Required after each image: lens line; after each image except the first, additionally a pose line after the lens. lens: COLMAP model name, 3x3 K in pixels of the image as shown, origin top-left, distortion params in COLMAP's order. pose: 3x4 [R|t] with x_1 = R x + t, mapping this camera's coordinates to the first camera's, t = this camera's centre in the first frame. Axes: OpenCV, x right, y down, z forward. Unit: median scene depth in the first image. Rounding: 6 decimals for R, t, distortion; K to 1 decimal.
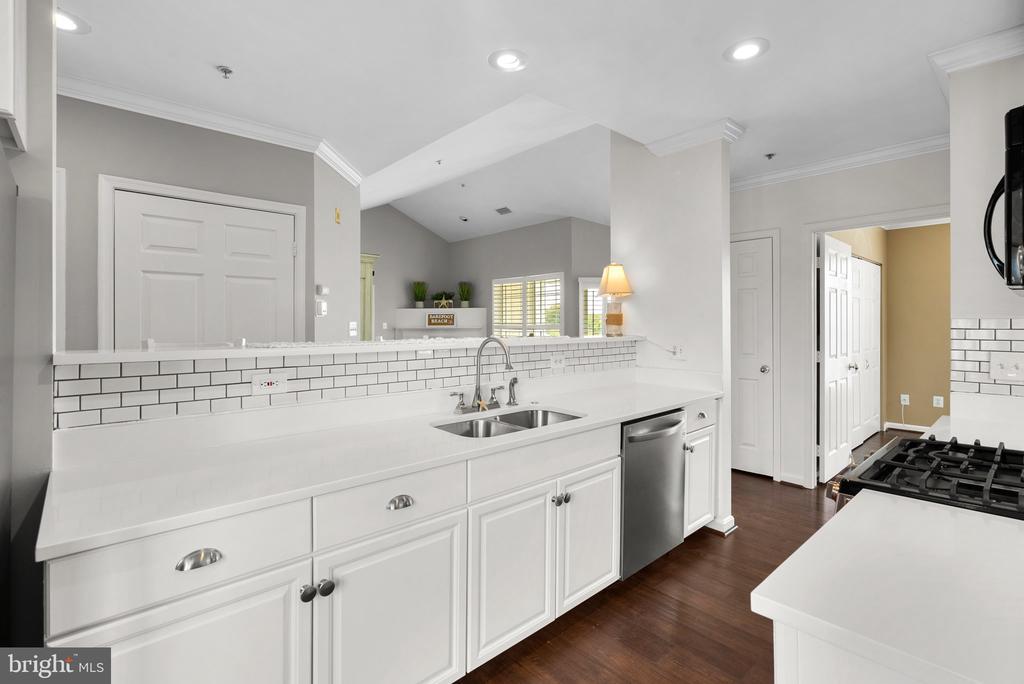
lens RADIAL K [[481.4, 0, 526.0], [0, 481.4, 327.3], [0, 0, 1]] dist [-0.003161, -0.000024]
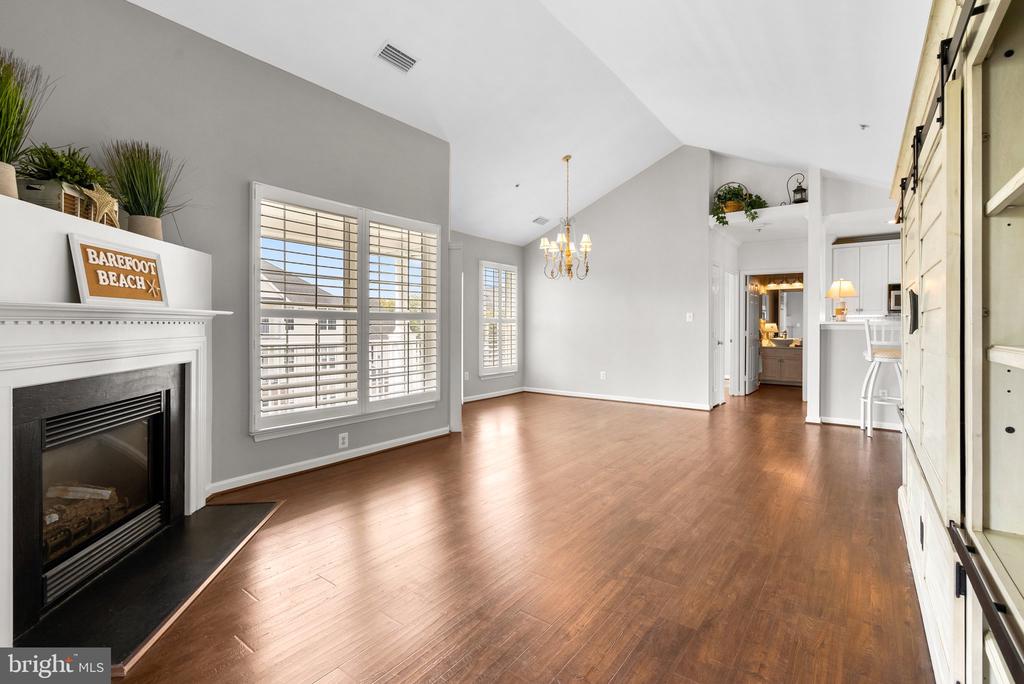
lens RADIAL K [[481.4, 0, 526.0], [0, 481.4, 327.3], [0, 0, 1]] dist [-0.003161, -0.000024]
pose [[-0.173357, 0.006592, 0.984837, -1.234207], [0.007888, 0.999955, -0.005305, 0.036871], [-0.984827, 0.006849, -0.173401, 2.321915]]
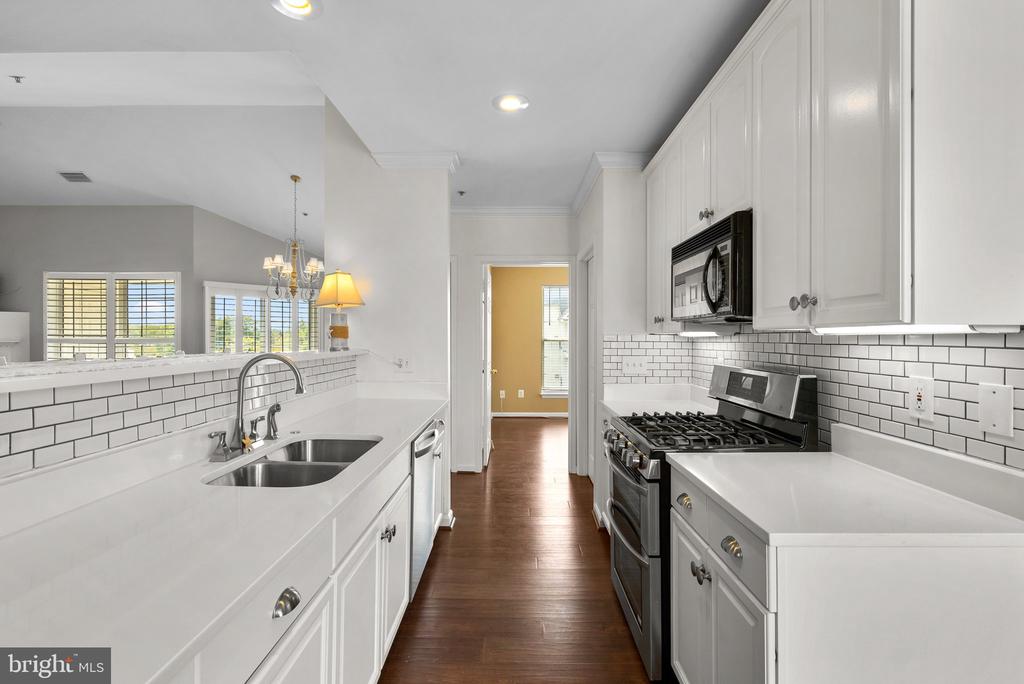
lens RADIAL K [[458.6, 0, 517.2], [0, 458.6, 338.0], [0, 0, 1]] dist [0.001152, 0.000335]
pose [[0.683495, 0.004583, 0.729941, -0.227705], [0.000425, 0.999978, -0.006676, 0.001090], [-0.729955, 0.004874, 0.683477, 0.147712]]
